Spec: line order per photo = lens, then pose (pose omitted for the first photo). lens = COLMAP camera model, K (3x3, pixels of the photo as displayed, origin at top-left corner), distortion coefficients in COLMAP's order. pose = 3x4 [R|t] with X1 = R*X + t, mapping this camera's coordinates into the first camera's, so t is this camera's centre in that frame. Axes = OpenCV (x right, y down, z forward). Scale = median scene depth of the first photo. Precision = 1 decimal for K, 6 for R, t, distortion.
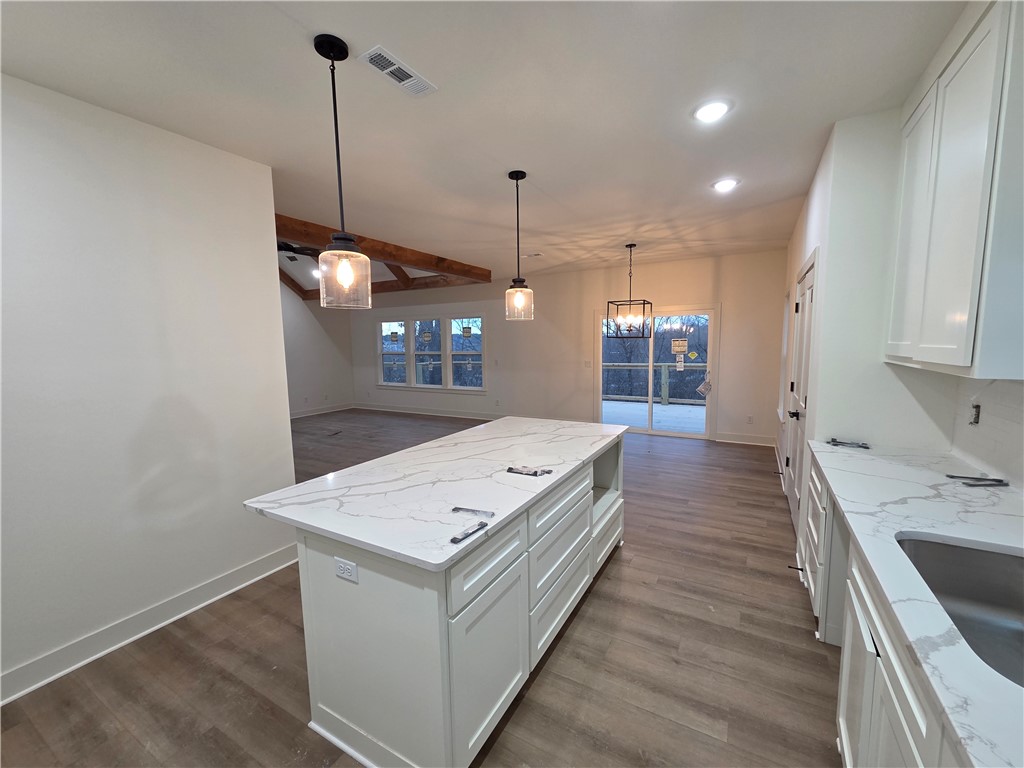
lens RADIAL K [[418.4, 0, 515.1], [0, 418.4, 386.2], [0, 0, 1]] dist [0.007009, -0.001248]
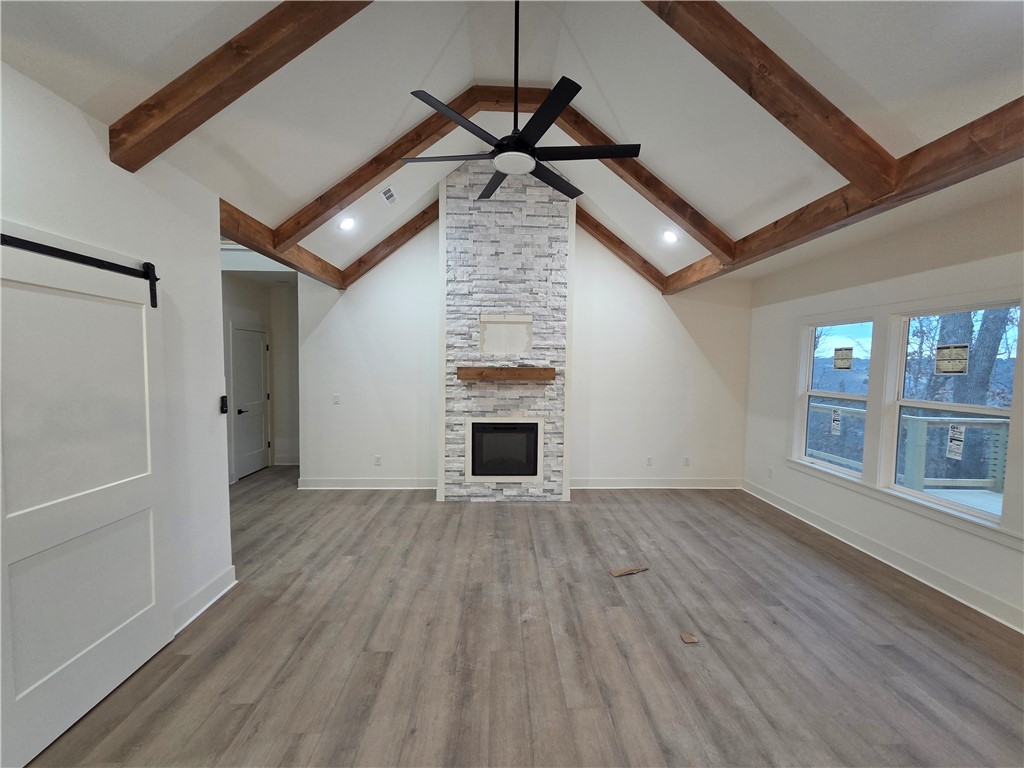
lens RADIAL K [[418.4, 0, 513.5], [0, 418.4, 386.5], [0, 0, 1]] dist [0.007009, -0.001248]
pose [[0.529405, 0.071309, -0.845367, -0.103958], [-0.113668, 0.993439, 0.012615, -0.057605], [0.840720, 0.089412, 0.534037, 0.500319]]
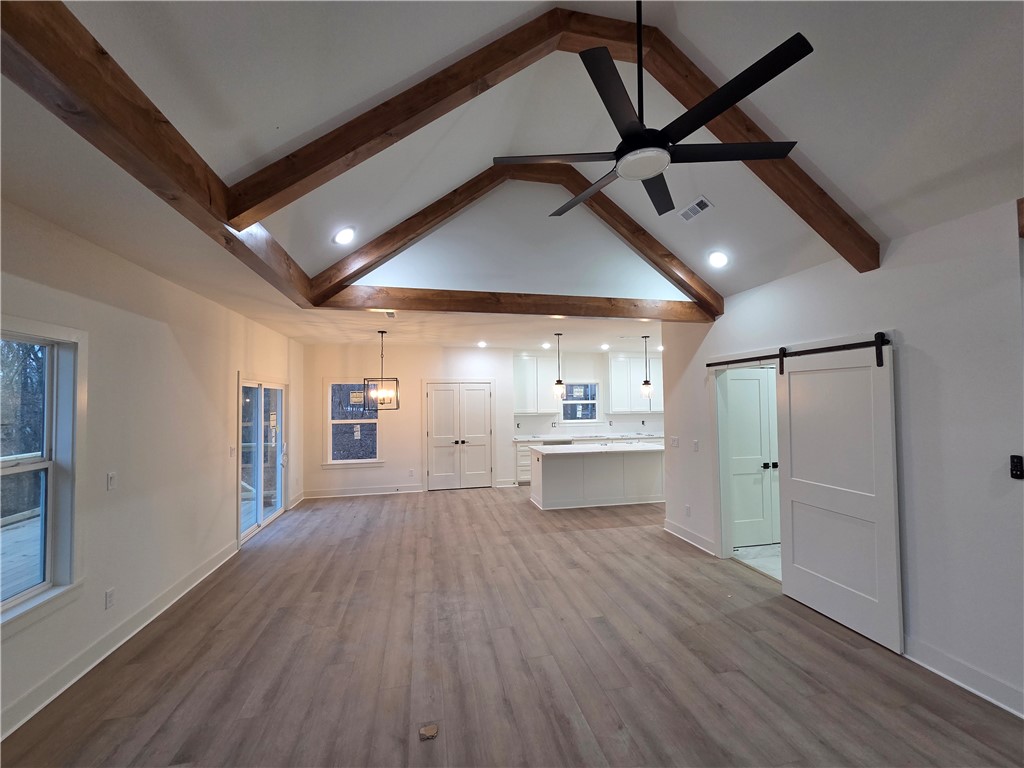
lens RADIAL K [[418.4, 0, 510.4], [0, 418.4, 390.8], [0, 0, 1]] dist [0.007009, -0.001248]
pose [[-0.664425, 0.043708, 0.746076, -0.458663], [0.100241, 0.994480, 0.031011, -0.094075], [-0.740602, 0.095392, -0.665138, 0.844302]]
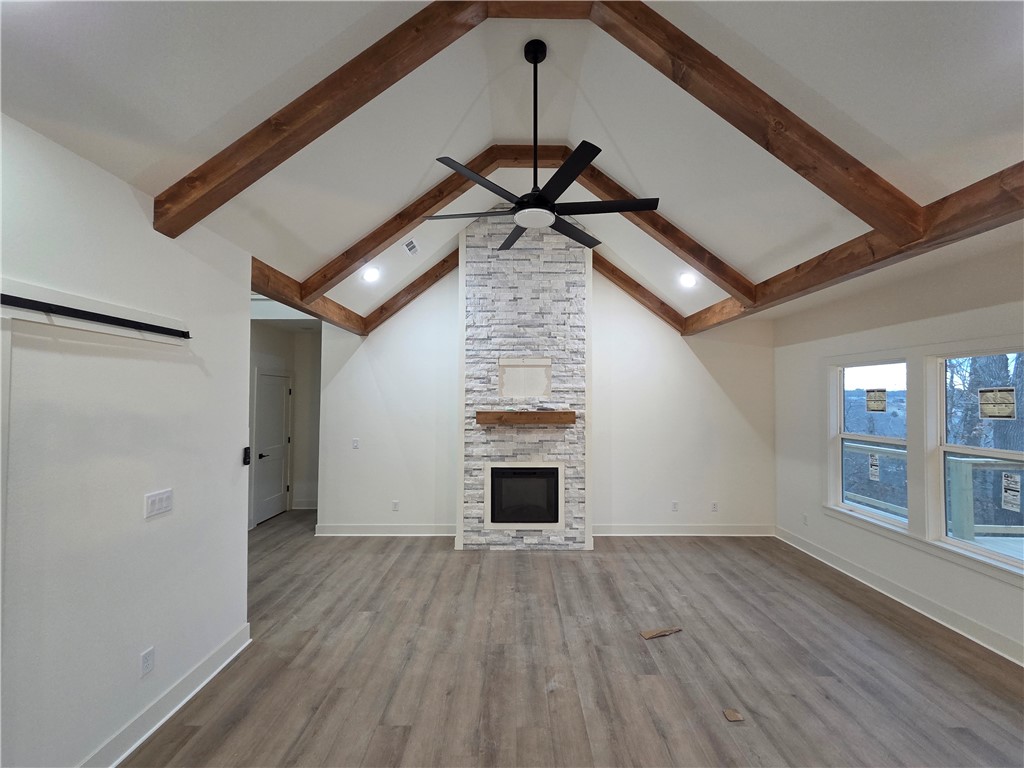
lens RADIAL K [[418.4, 0, 513.8], [0, 418.4, 386.7], [0, 0, 1]] dist [0.007009, -0.001248]
pose [[0.498087, -0.006229, -0.867105, -0.109739], [-0.105613, 0.992094, -0.067794, -0.066559], [0.860671, 0.125345, 0.493491, 0.497690]]
